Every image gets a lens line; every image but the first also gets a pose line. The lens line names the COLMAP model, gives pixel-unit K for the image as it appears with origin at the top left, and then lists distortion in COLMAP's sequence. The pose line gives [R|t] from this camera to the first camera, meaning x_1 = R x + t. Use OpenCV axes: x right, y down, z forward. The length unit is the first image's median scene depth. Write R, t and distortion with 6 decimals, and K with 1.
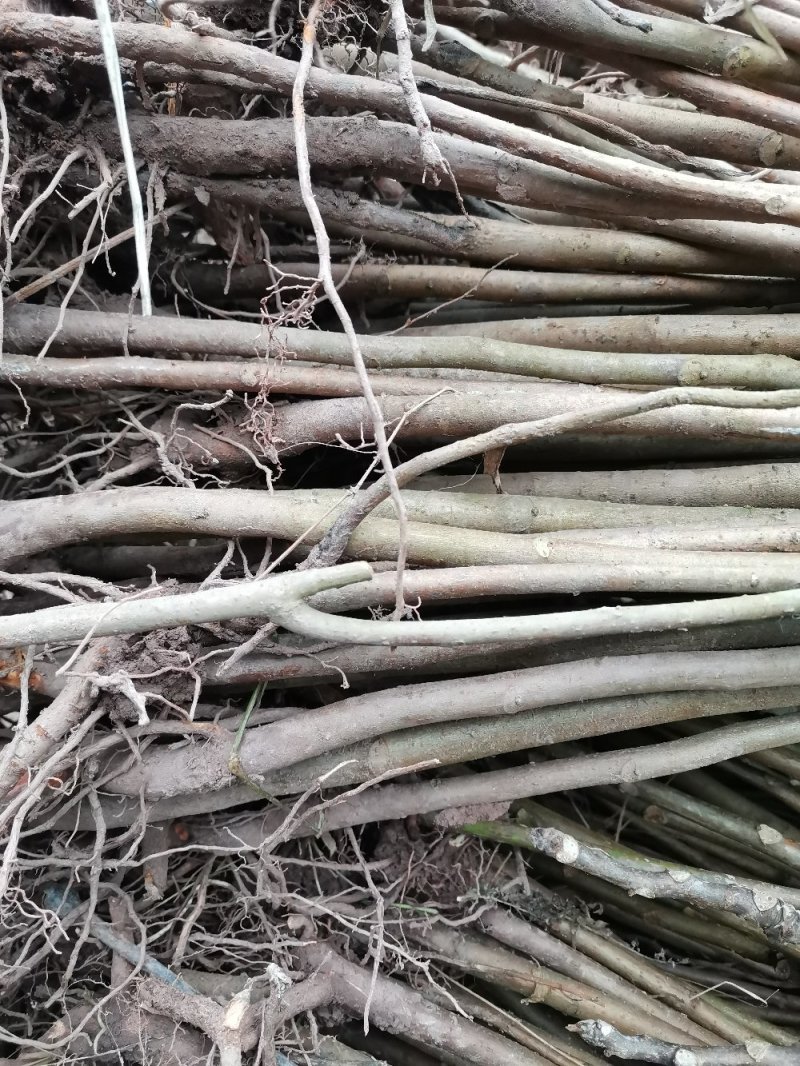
lens RADIAL K [[788.4, 0, 400.0], [0, 788.4, 533.0], [0, 0, 1]] dist [0.083601, -0.105631]
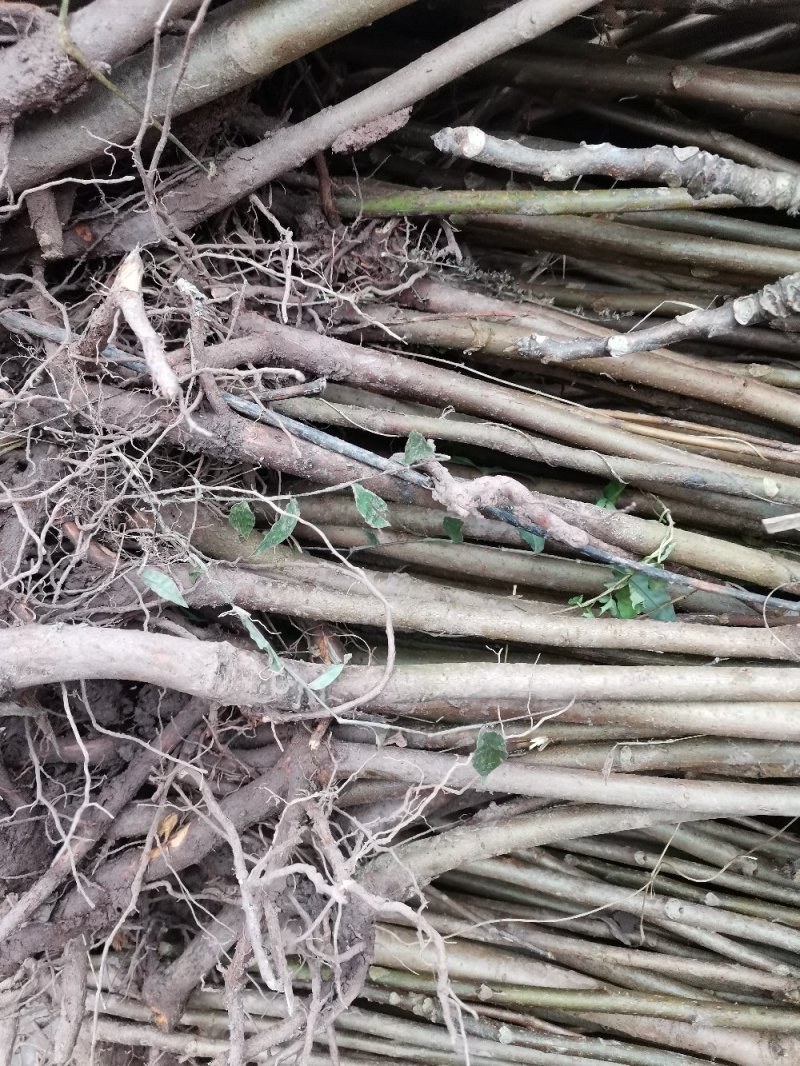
lens RADIAL K [[788.4, 0, 400.0], [0, 788.4, 533.0], [0, 0, 1]] dist [0.083601, -0.105631]
pose [[0.981978, -0.181947, -0.051138, 0.083597], [0.188029, 0.913152, 0.361660, 0.429763], [-0.019106, -0.364758, 0.930906, -0.035827]]
